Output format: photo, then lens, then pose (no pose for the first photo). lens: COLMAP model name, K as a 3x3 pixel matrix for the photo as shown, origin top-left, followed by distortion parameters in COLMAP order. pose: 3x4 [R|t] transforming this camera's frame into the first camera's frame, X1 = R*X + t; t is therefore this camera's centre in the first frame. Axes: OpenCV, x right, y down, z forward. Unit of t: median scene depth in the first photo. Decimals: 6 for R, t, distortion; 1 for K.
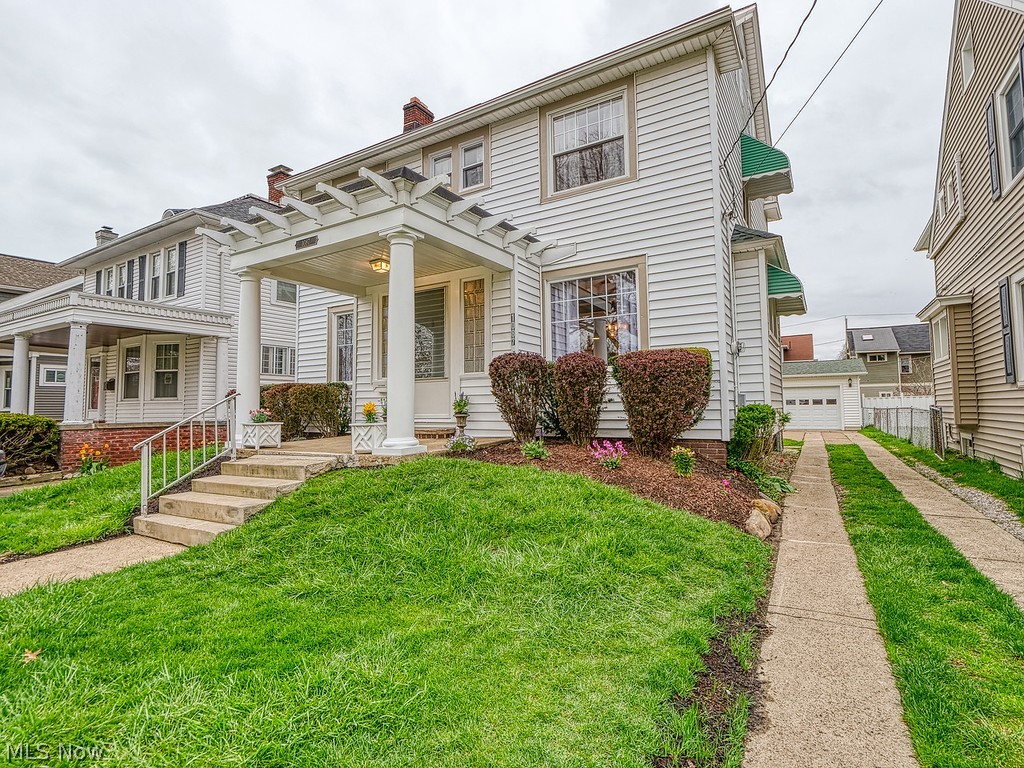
lens RADIAL K [[514.5, 0, 517.6], [0, 514.5, 378.4], [0, 0, 1]] dist [-0.010402, -0.001241]
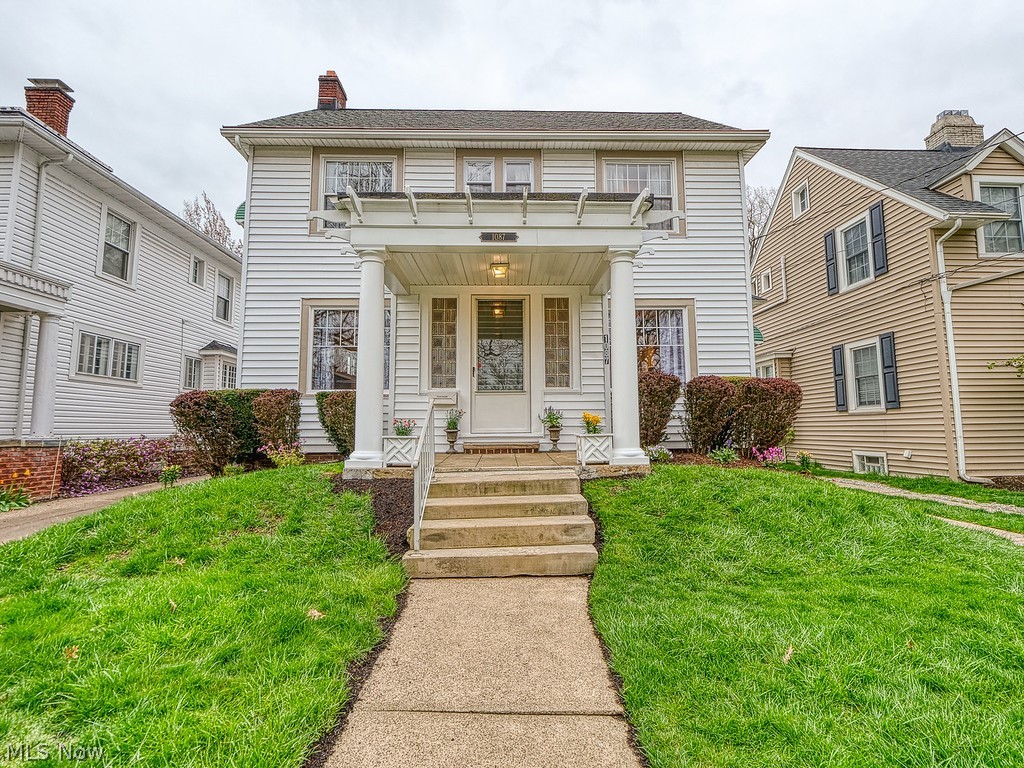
lens RADIAL K [[514.5, 0, 539.9], [0, 514.5, 378.1], [0, 0, 1]] dist [-0.010402, -0.001241]
pose [[0.839603, 0.059664, 0.539914, -0.688403], [-0.035430, 0.997848, -0.055172, 0.028438], [-0.542044, 0.027193, 0.839910, 0.163823]]
